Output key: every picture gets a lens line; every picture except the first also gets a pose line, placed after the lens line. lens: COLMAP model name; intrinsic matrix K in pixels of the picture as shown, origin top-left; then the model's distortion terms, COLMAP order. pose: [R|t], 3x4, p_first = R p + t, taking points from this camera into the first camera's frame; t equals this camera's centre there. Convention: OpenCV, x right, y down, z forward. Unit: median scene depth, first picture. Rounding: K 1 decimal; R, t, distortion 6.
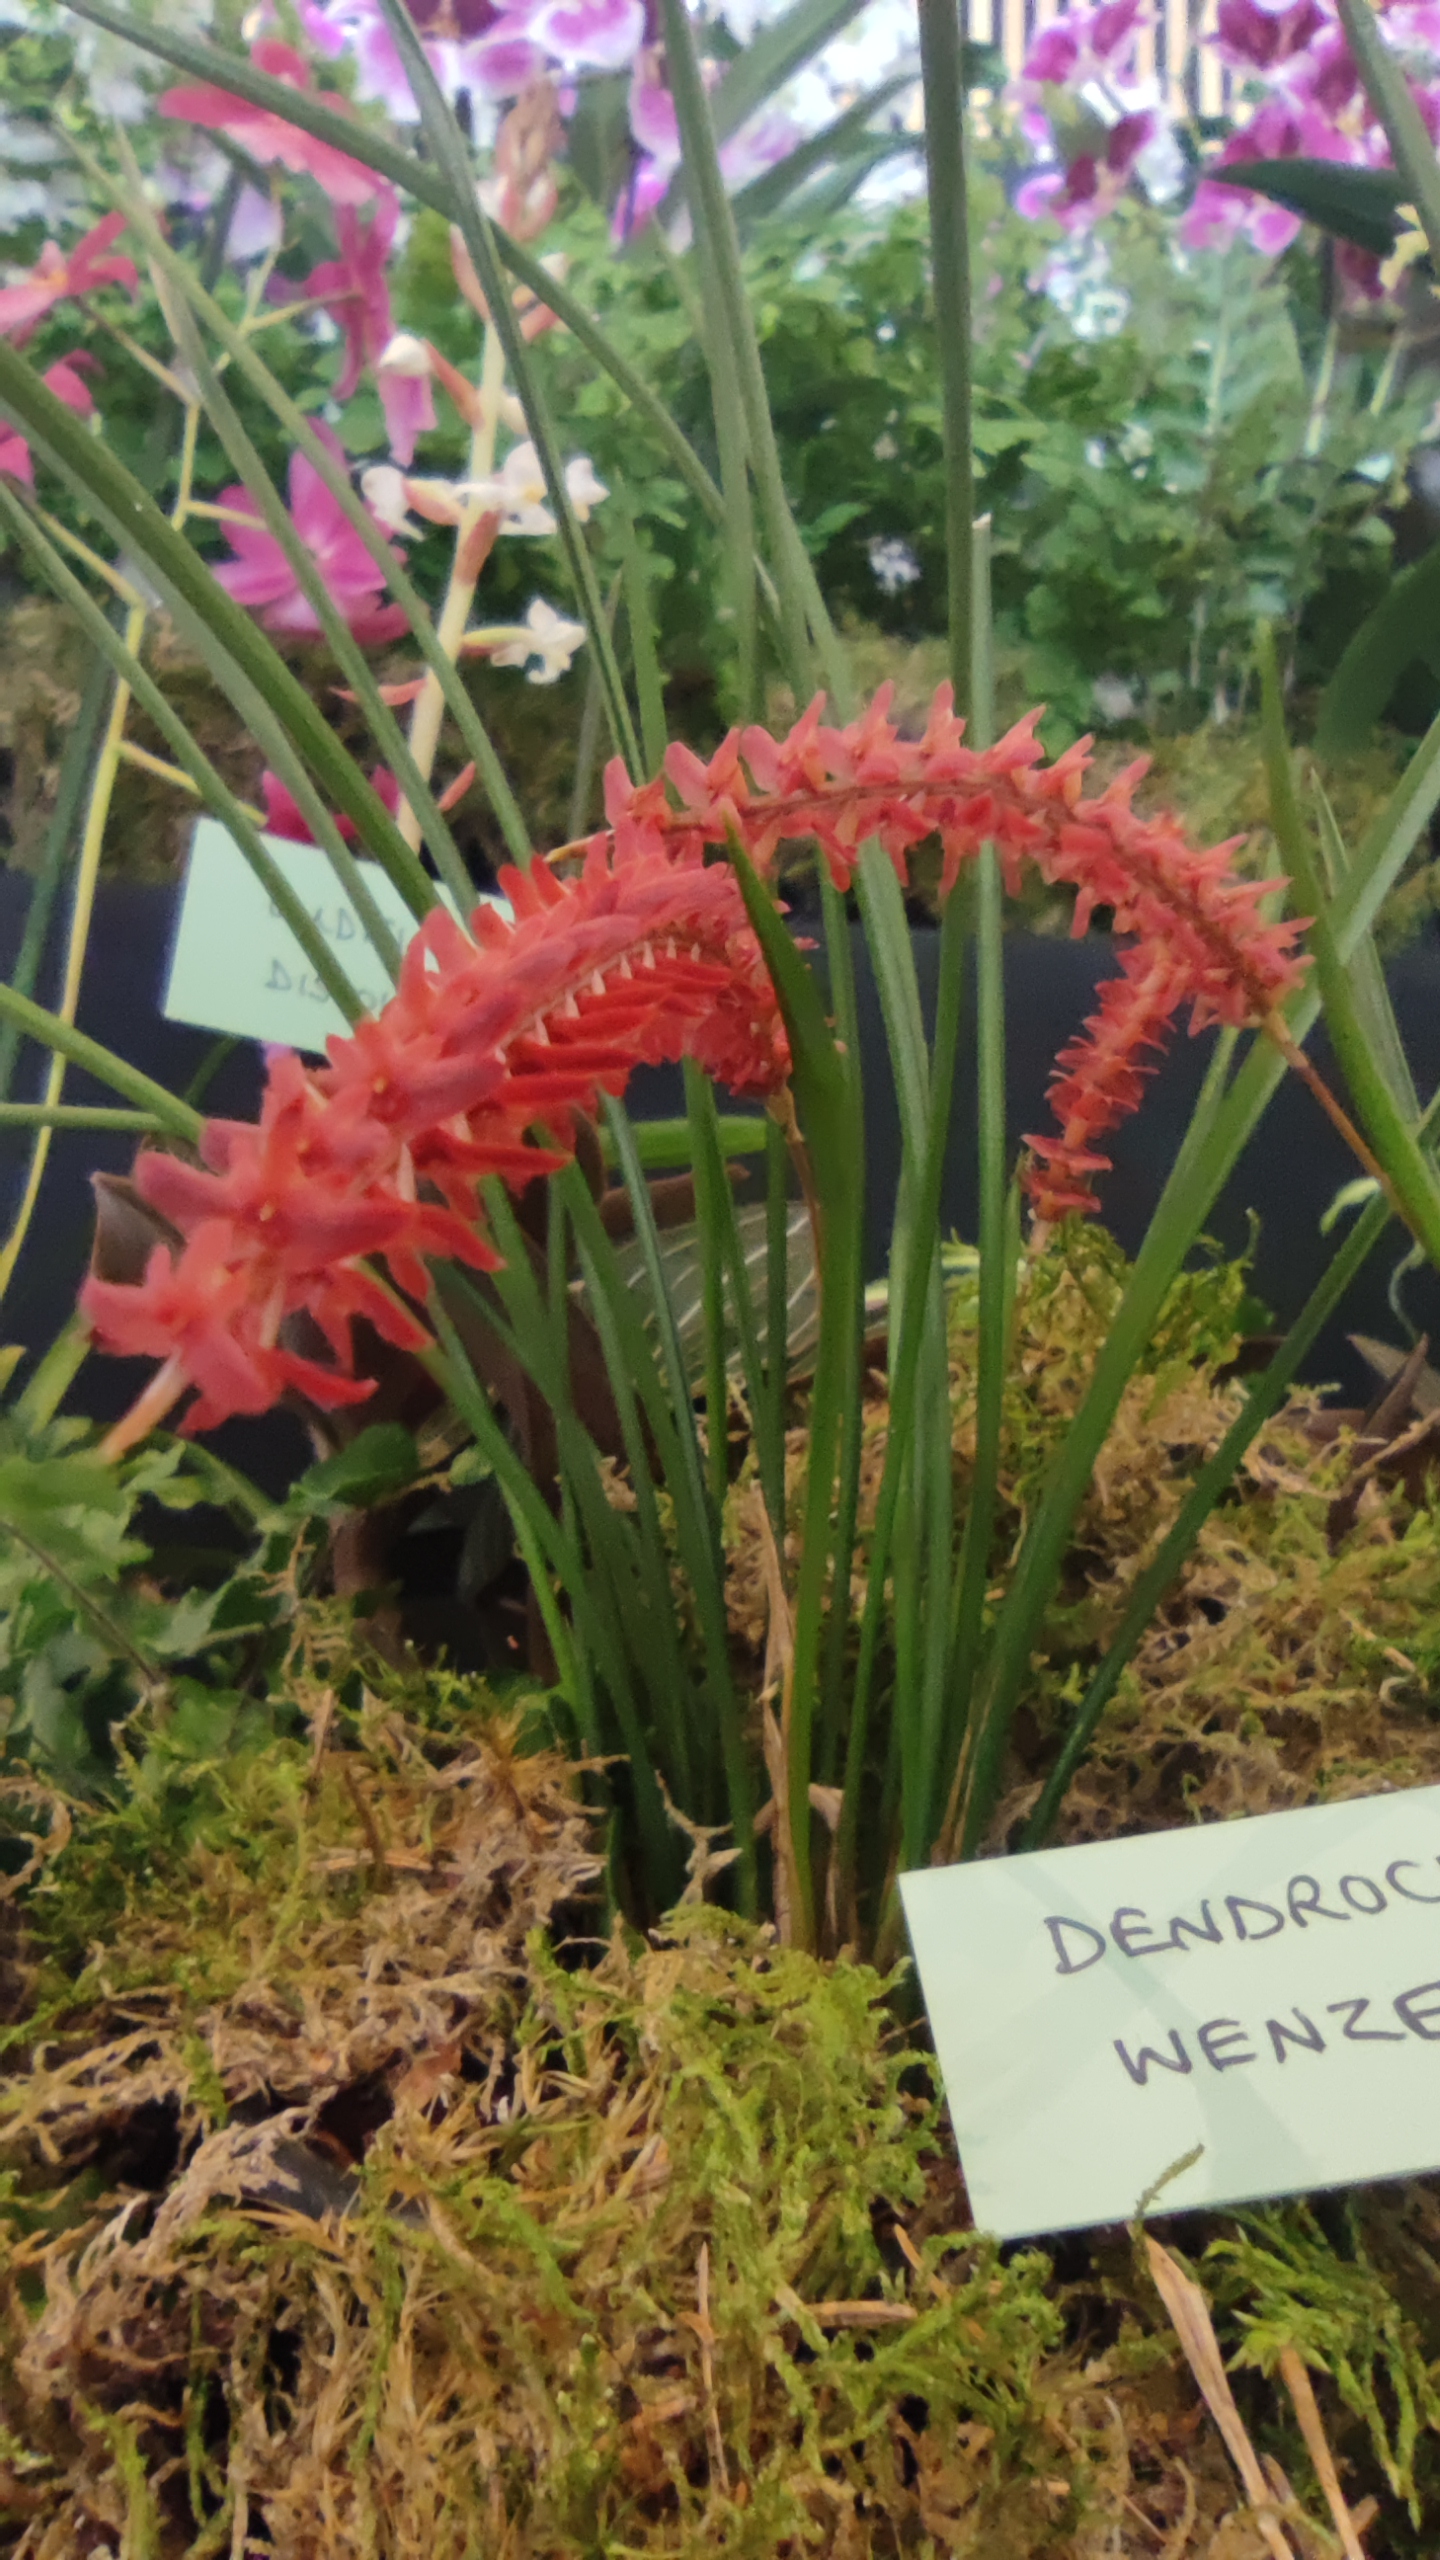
lens RADIAL K [[1808.8, 0, 718.2], [0, 1808.8, 1271.9], [0, 0, 1]] dist [0.039274, -0.045792]
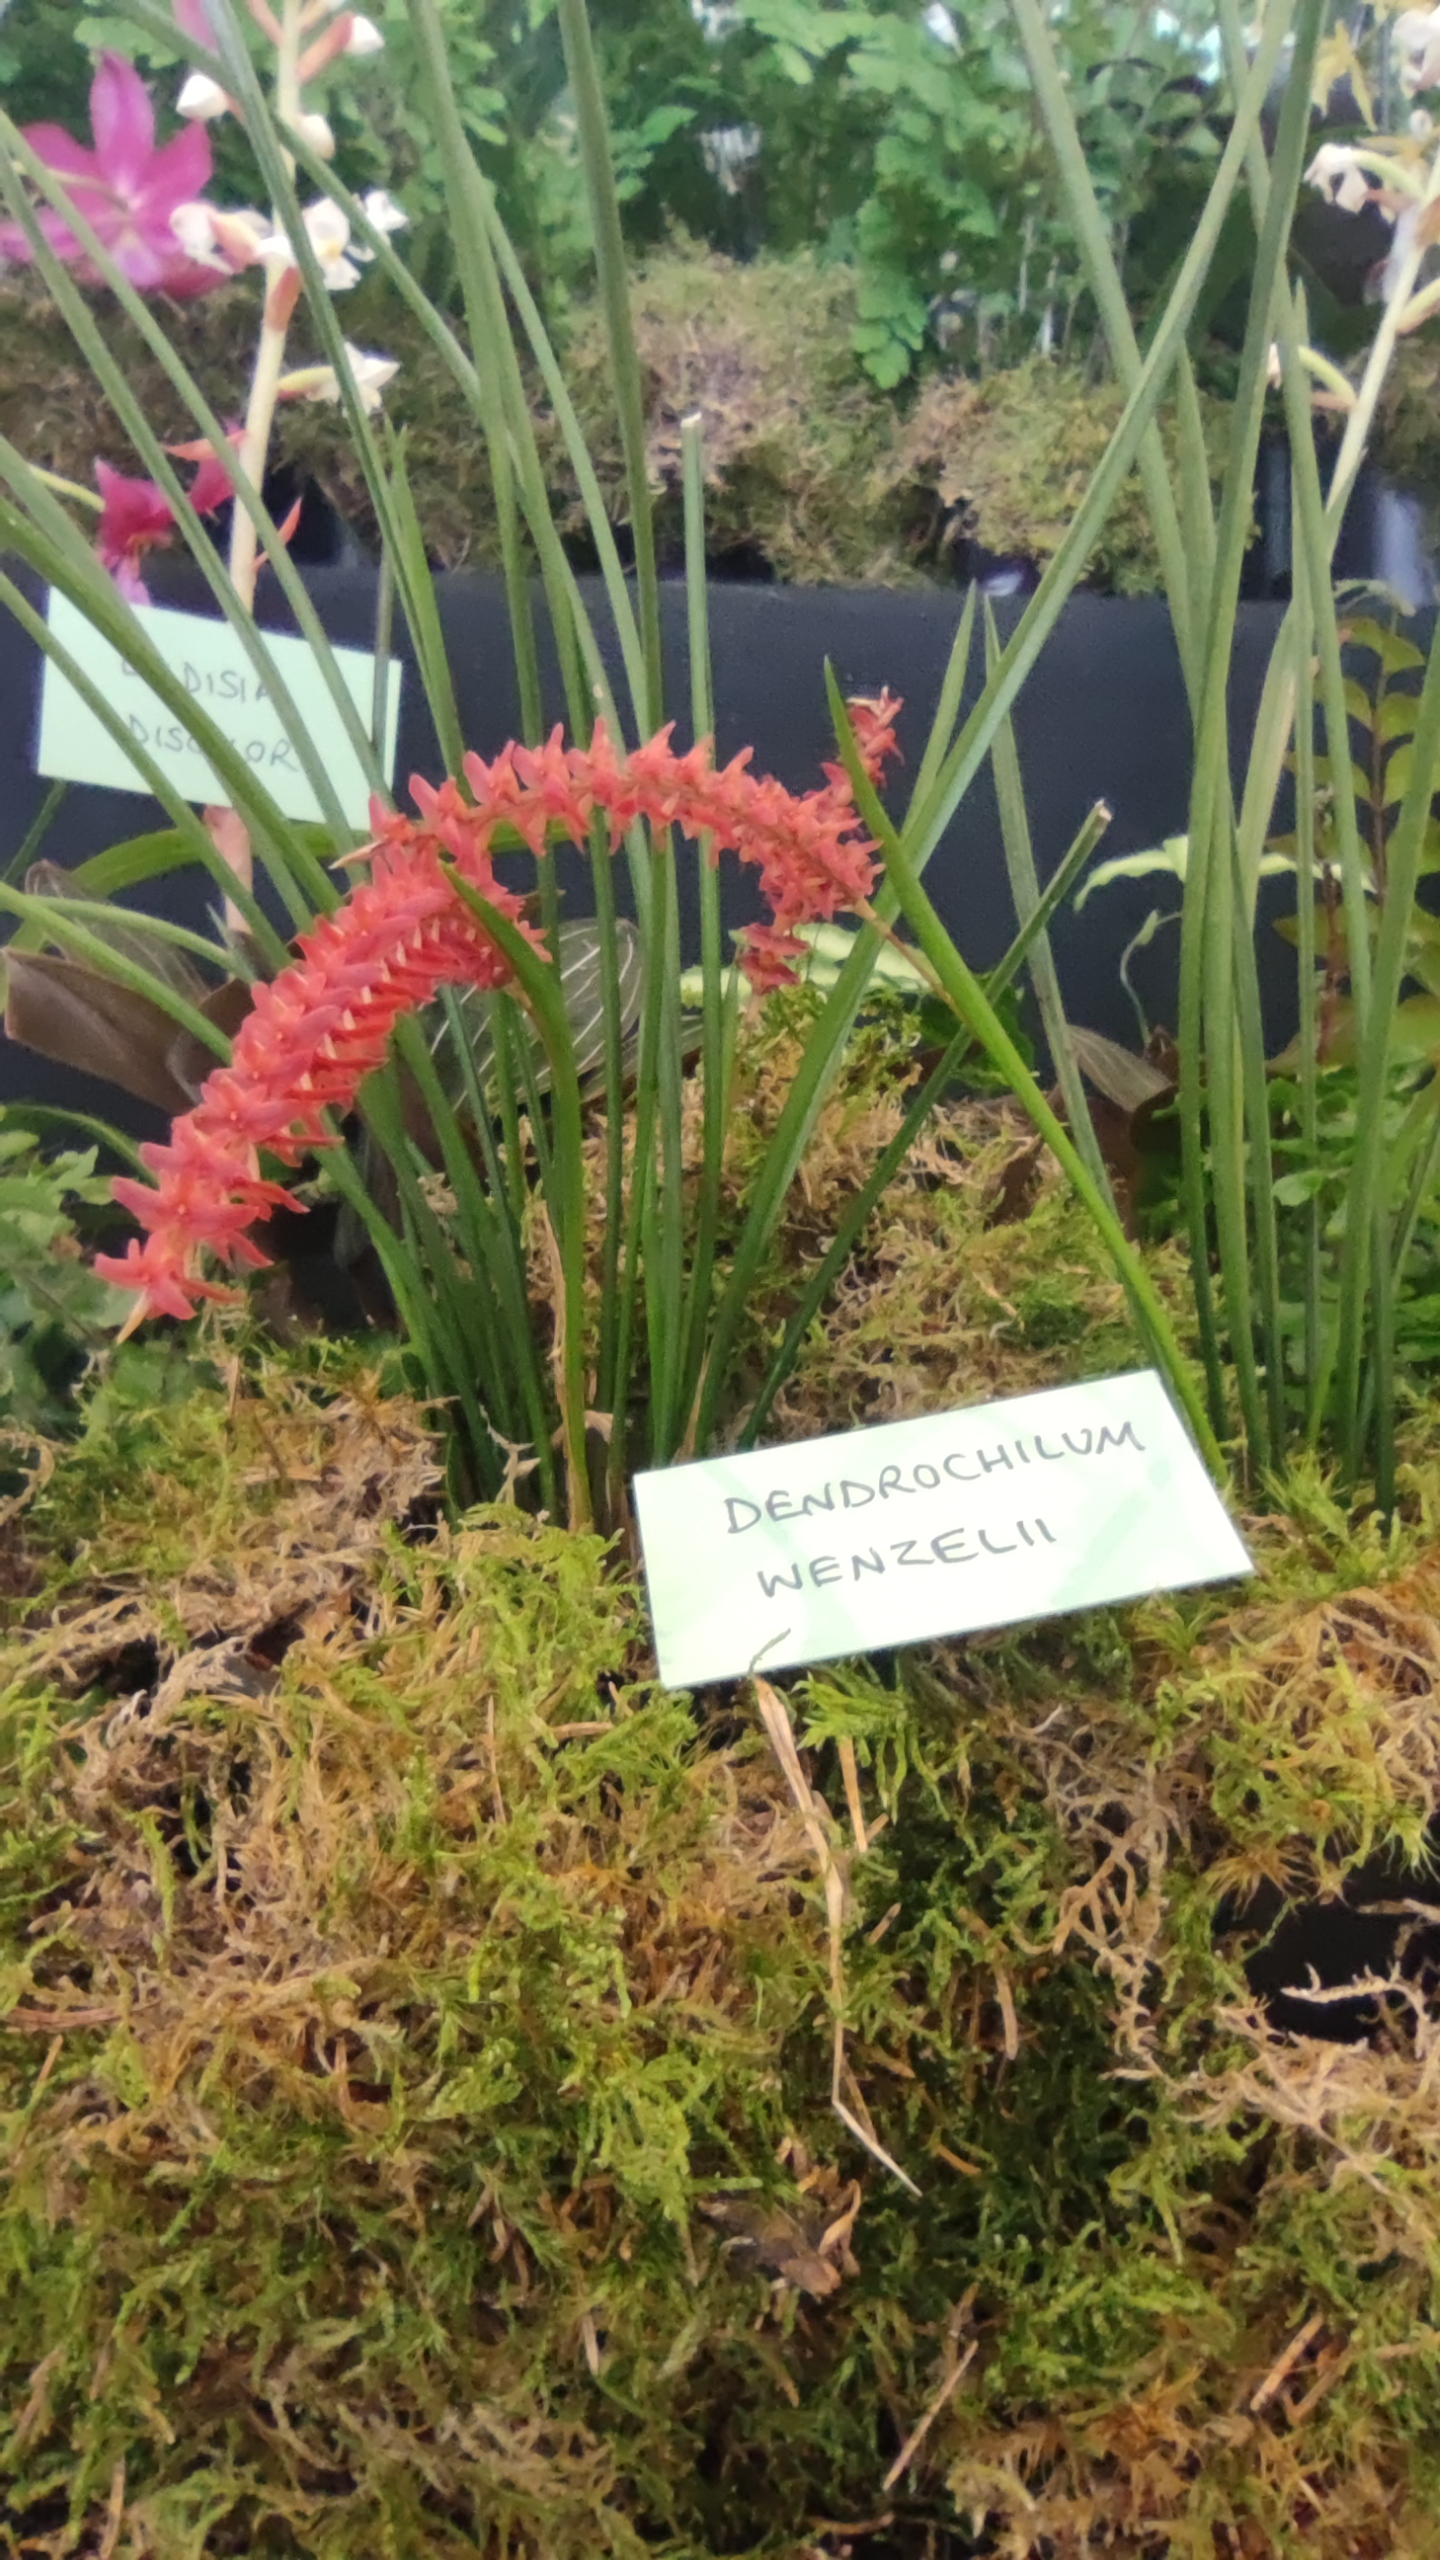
lens RADIAL K [[1808.8, 0, 715.7], [0, 1808.8, 1271.8], [0, 0, 1]] dist [0.039274, -0.045792]
pose [[0.998016, -0.036004, 0.051654, 0.090666], [0.023433, 0.973836, 0.226042, -0.155519], [-0.058441, -0.224383, 0.972747, -0.387571]]
